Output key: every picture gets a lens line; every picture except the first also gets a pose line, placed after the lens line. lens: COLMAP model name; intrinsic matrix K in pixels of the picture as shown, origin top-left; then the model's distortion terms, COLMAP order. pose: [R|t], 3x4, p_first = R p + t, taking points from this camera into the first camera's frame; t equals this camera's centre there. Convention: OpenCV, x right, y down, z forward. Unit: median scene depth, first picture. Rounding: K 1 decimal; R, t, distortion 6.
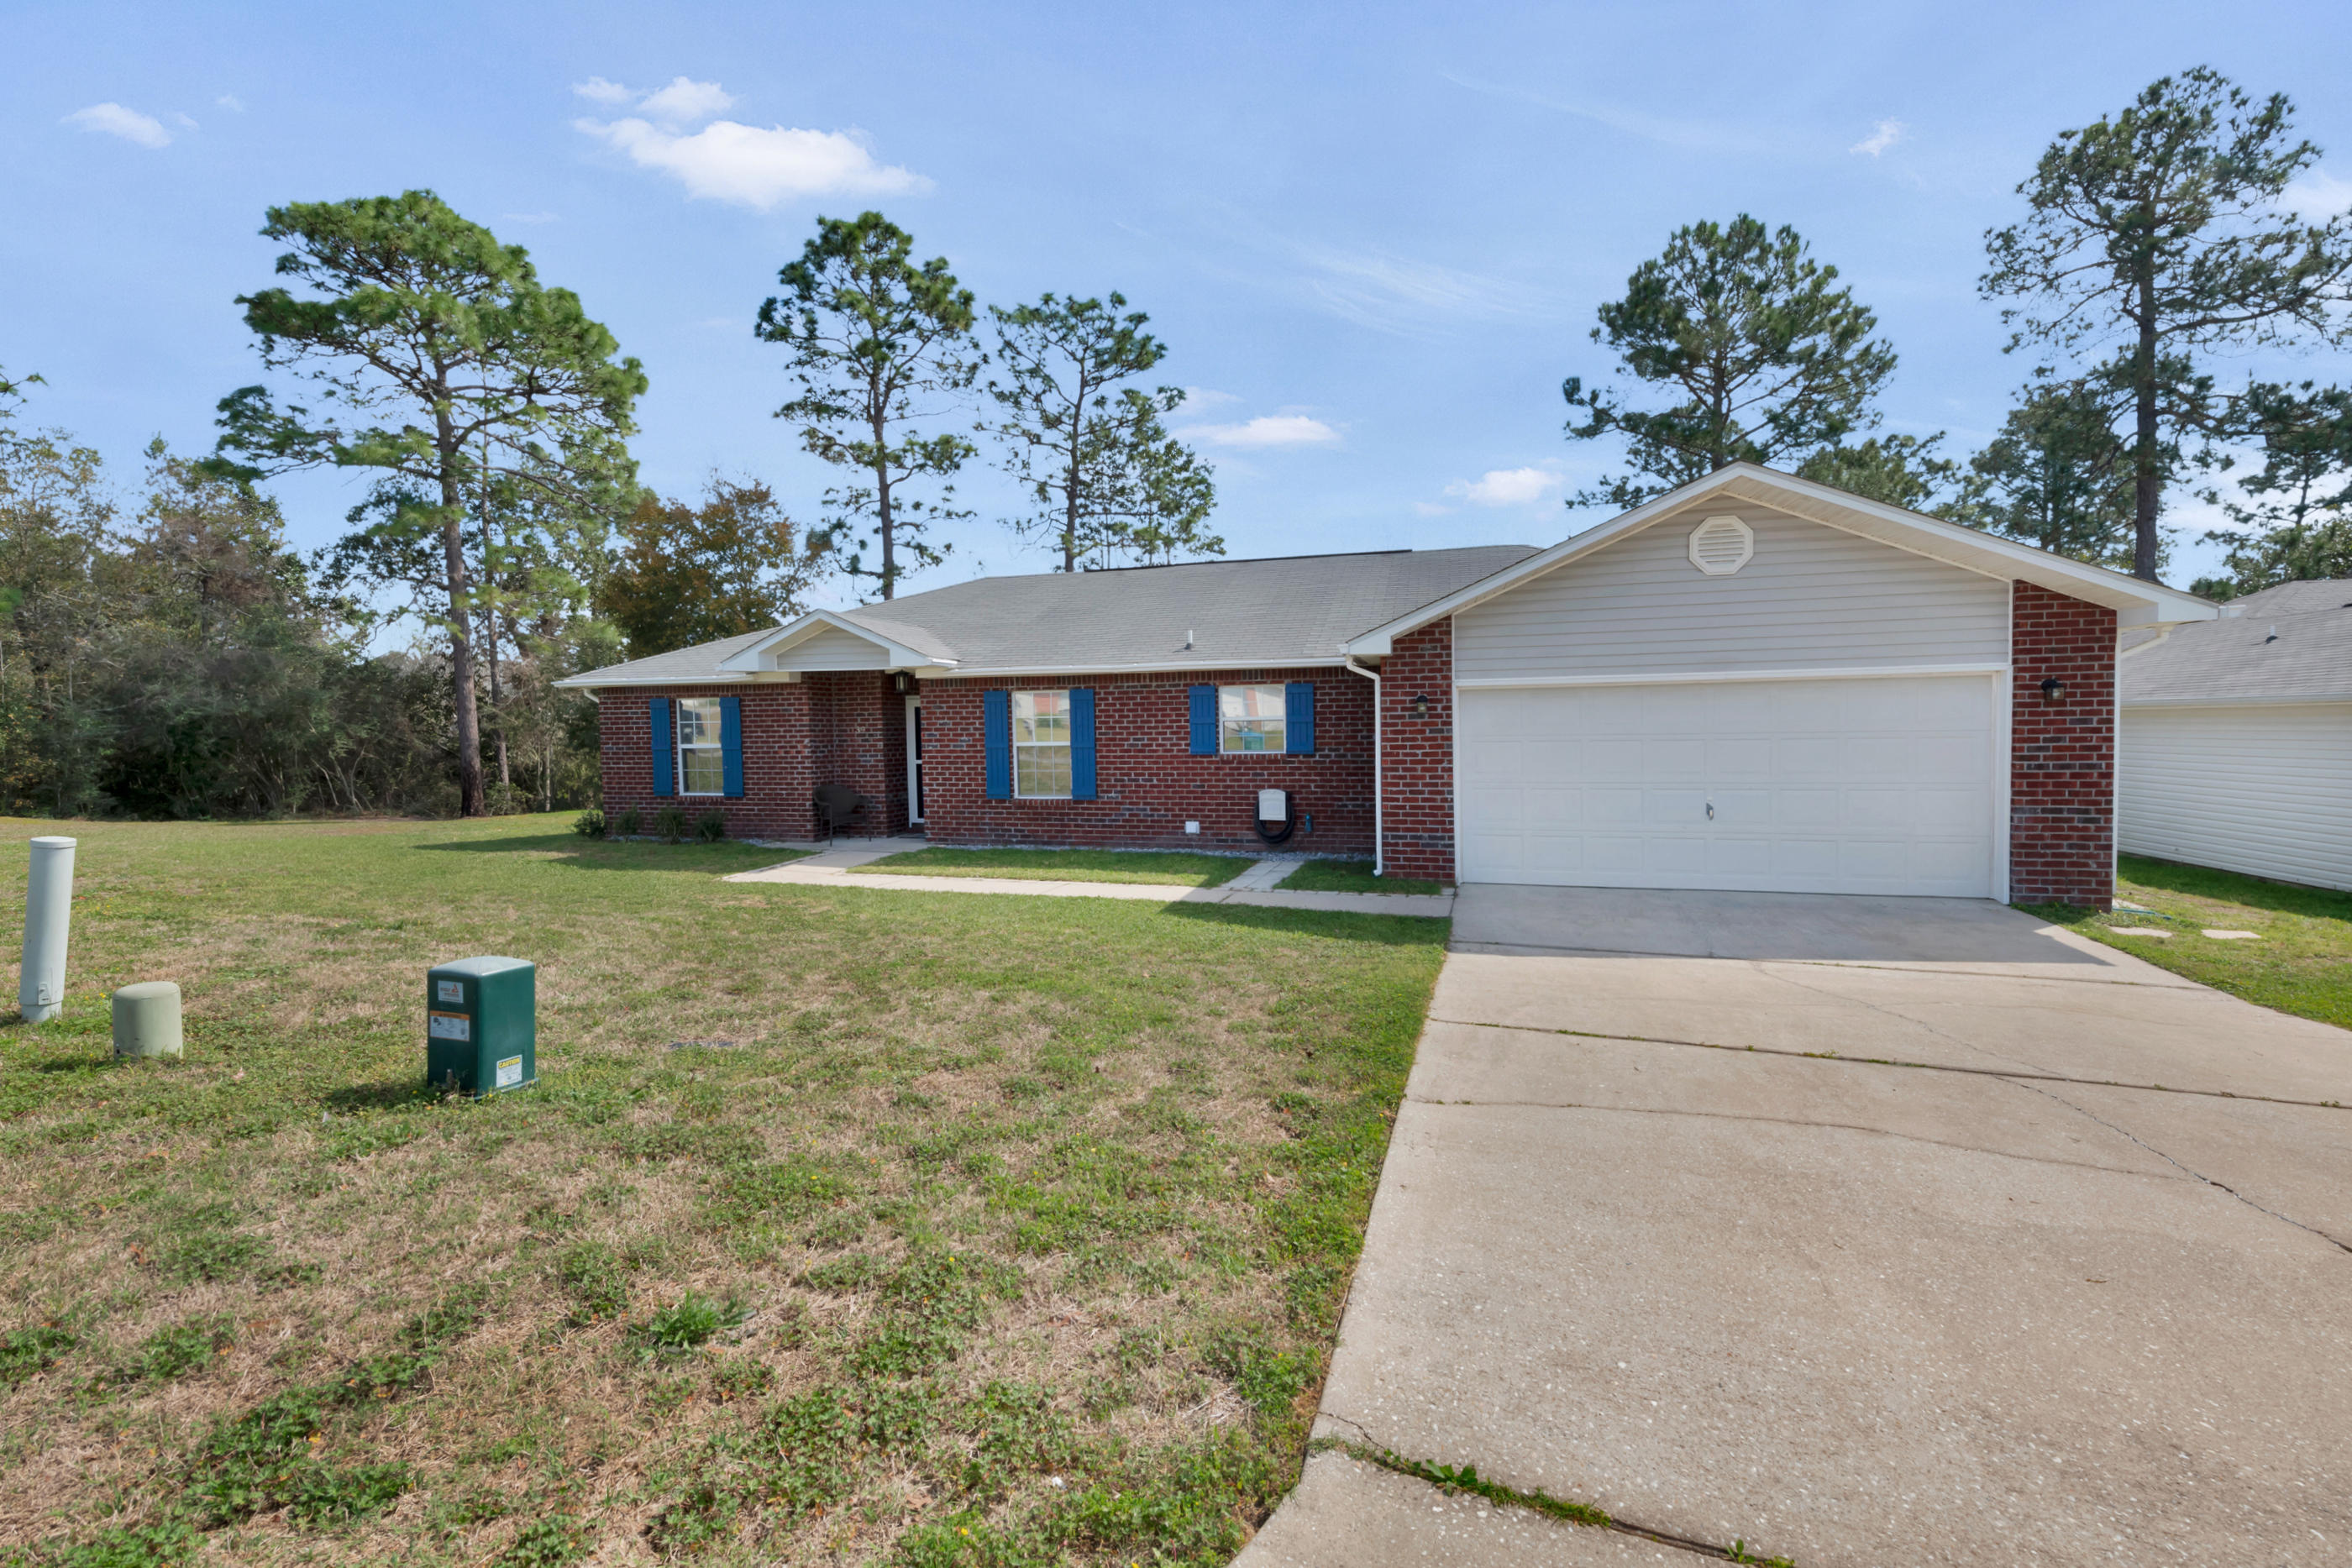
lens RADIAL K [[981.5, 0, 1174.4], [0, 981.5, 758.0], [0, 0, 1]] dist [0.008665, -0.006104]
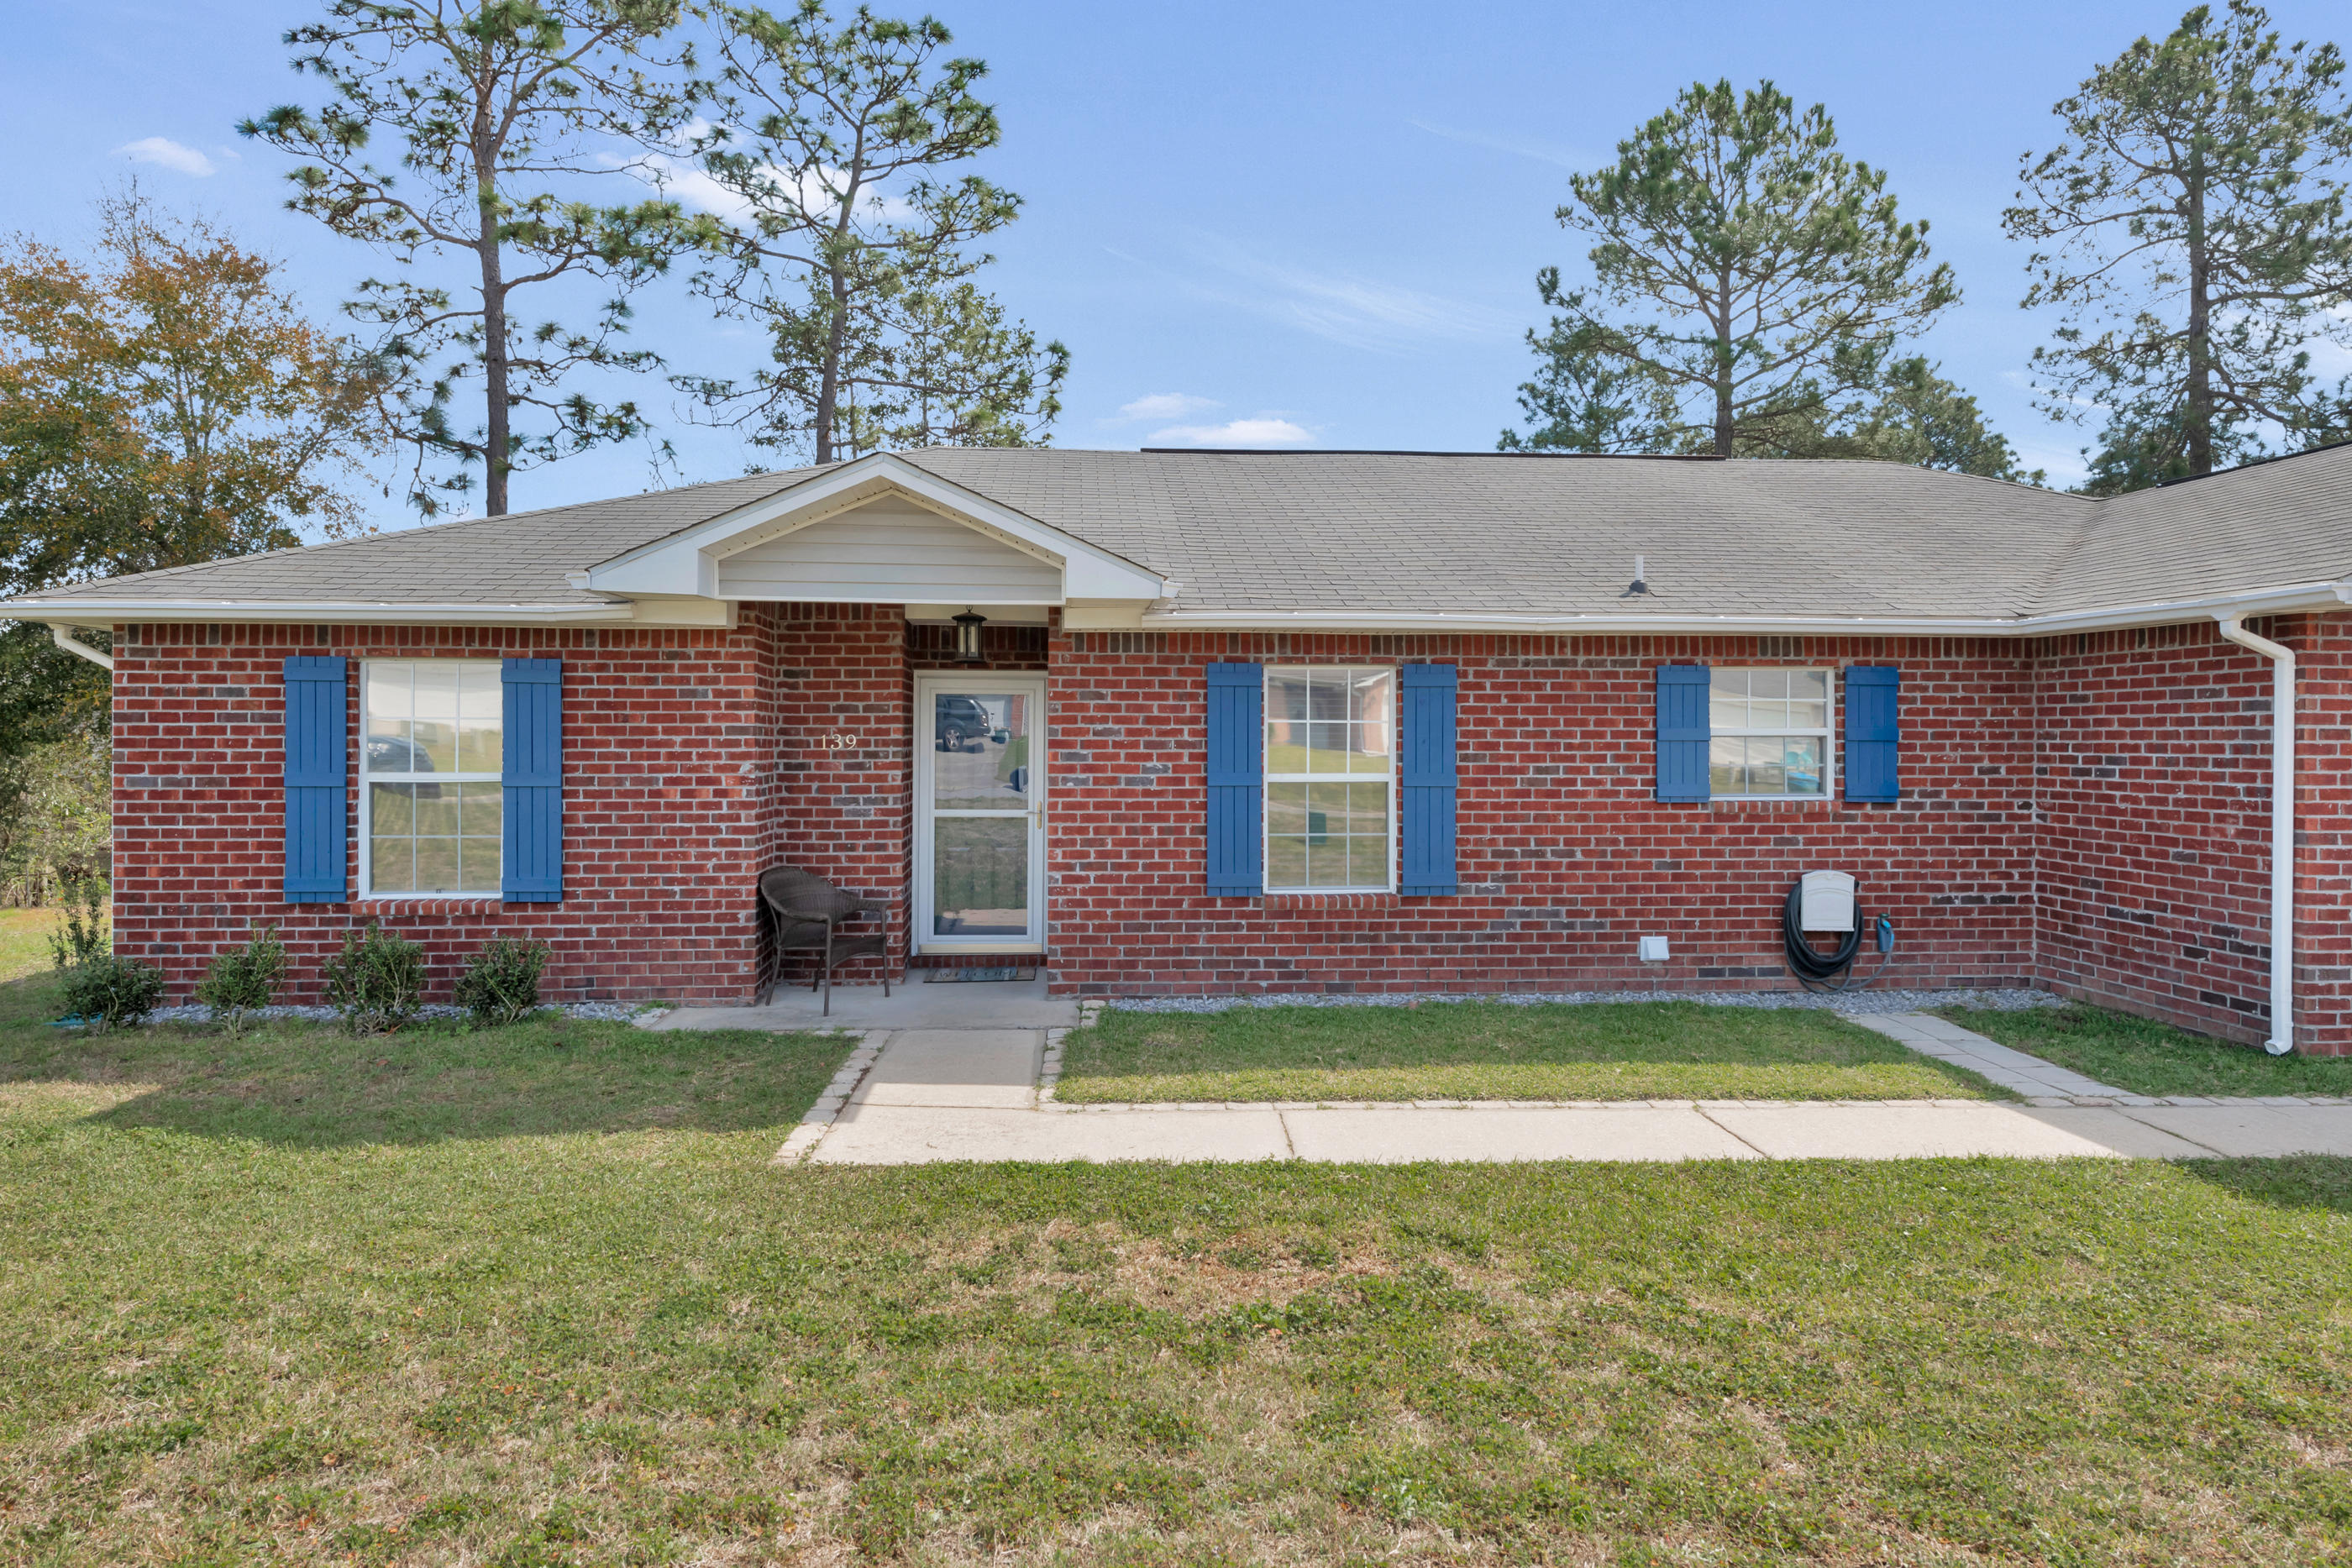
lens RADIAL K [[1370.2, 0, 1163.7], [0, 1370.2, 720.6], [0, 0, 1]] dist [0.020473, -0.011752]
pose [[0.942400, 0.022623, 0.333721, -0.204050], [-0.004352, 0.998455, -0.055395, -0.002612], [-0.334459, 0.050751, 0.941043, 0.193345]]
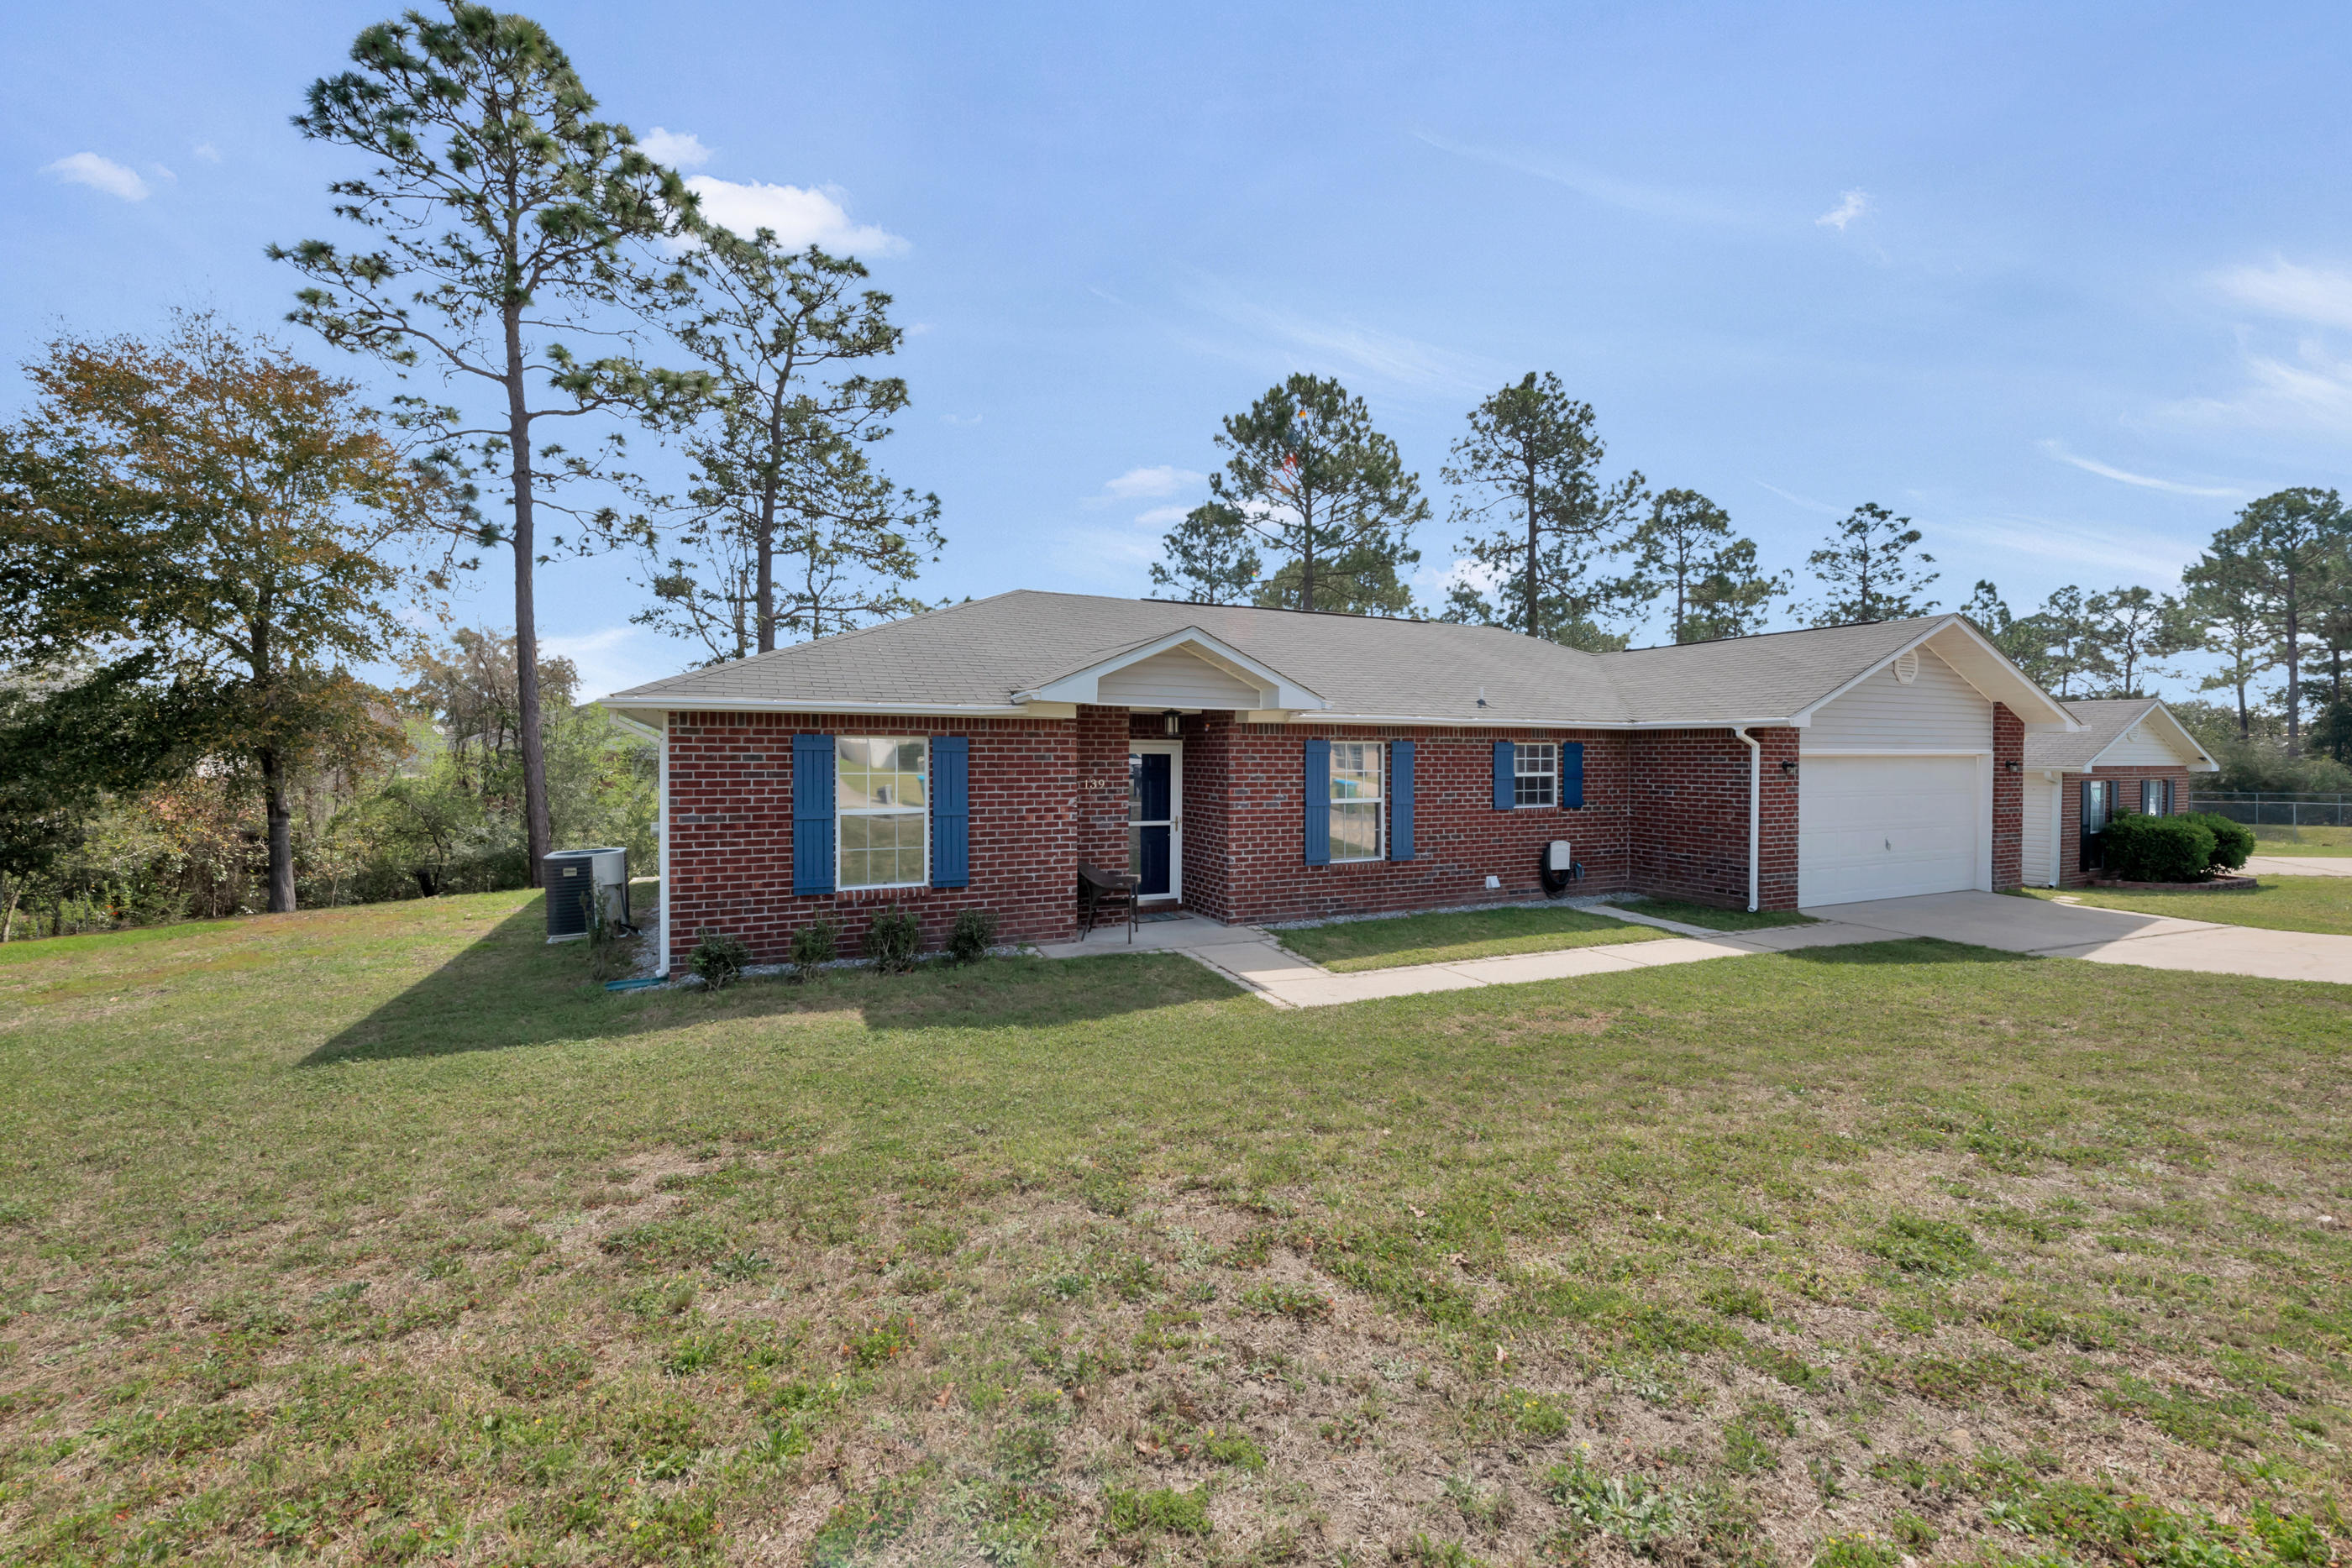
lens RADIAL K [[947.6, 0, 1198.6], [0, 947.6, 753.8], [0, 0, 1]] dist [0.002915, -0.003232]
pose [[0.748717, 0.018324, 0.662637, -0.386736], [0.010894, 0.999143, -0.039939, -0.011683], [-0.662801, 0.037122, 0.747875, 0.213311]]
